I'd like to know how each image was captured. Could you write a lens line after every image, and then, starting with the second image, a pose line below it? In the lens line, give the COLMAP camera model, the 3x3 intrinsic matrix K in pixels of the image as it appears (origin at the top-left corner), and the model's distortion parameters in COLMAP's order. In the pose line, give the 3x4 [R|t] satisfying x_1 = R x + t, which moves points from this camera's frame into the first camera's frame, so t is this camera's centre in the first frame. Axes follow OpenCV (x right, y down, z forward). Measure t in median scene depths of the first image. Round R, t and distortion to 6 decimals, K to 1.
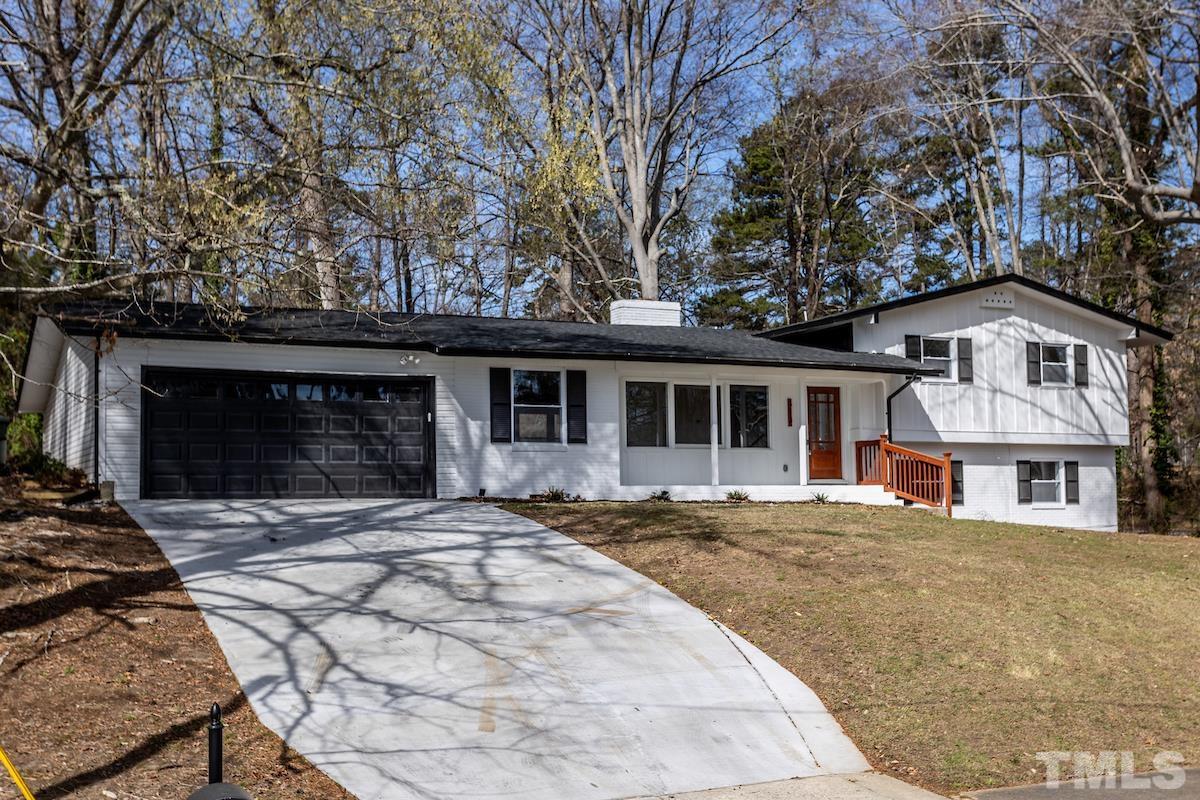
lens RADIAL K [[1419.0, 0, 599.6], [0, 1419.0, 399.4], [0, 0, 1]] dist [0.006816, 0.000000]
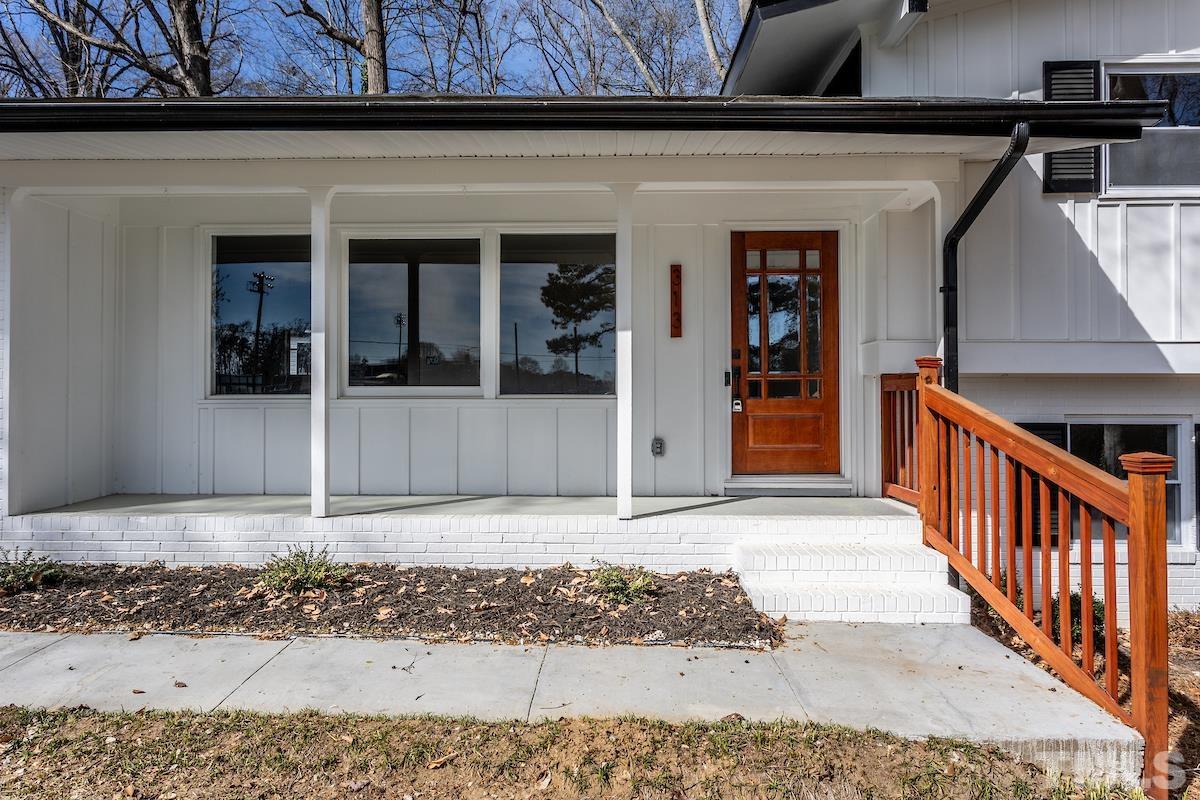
lens RADIAL K [[757.5, 0, 600.8], [0, 757.5, 384.7], [0, 0, 1]] dist [-0.000868, 0.000282]
pose [[0.906860, 0.005220, -0.421400, 0.190785], [0.027055, 0.997140, 0.070574, 0.015839], [0.420563, -0.075401, 0.904125, 0.763982]]
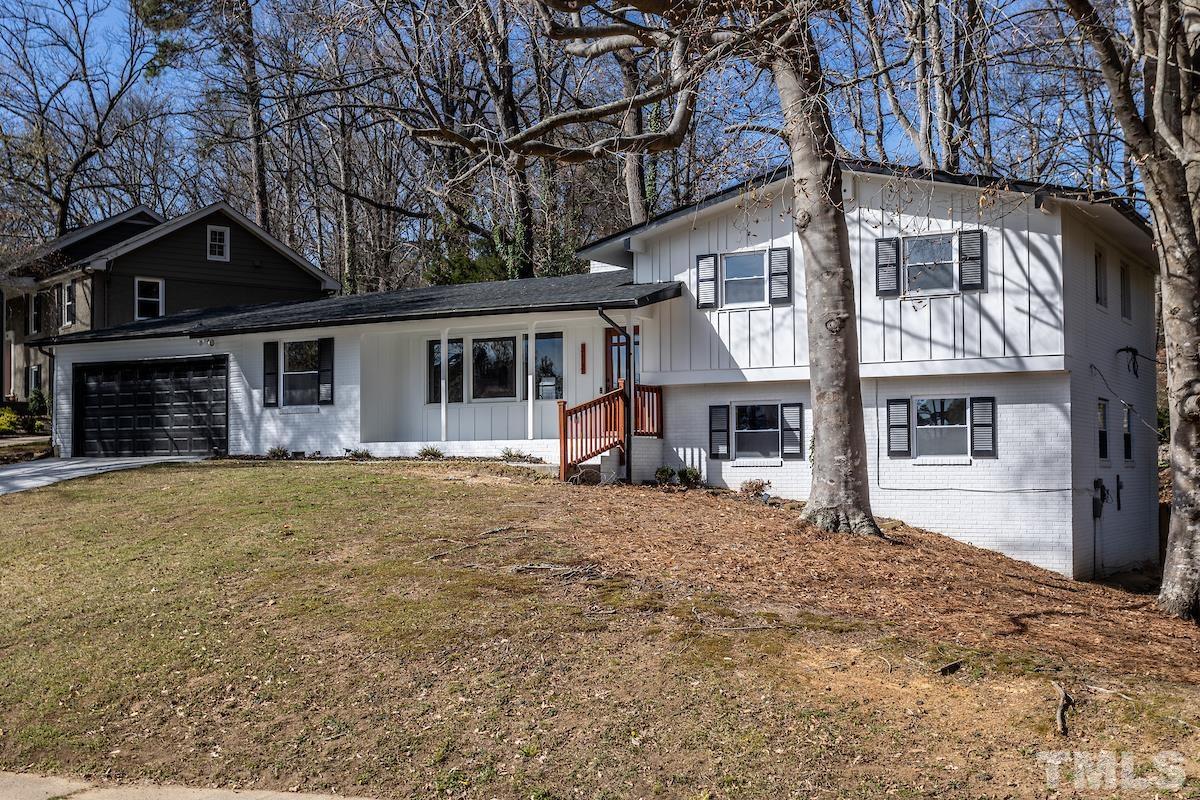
lens RADIAL K [[1419.0, 0, 600.1], [0, 1419.0, 401.7], [0, 0, 1]] dist [0.006816, 0.000000]
pose [[0.574178, -0.034059, -0.818022, 0.834544], [0.065014, 0.997876, 0.004086, 0.031836], [0.816145, -0.055529, 0.575173, 0.460363]]
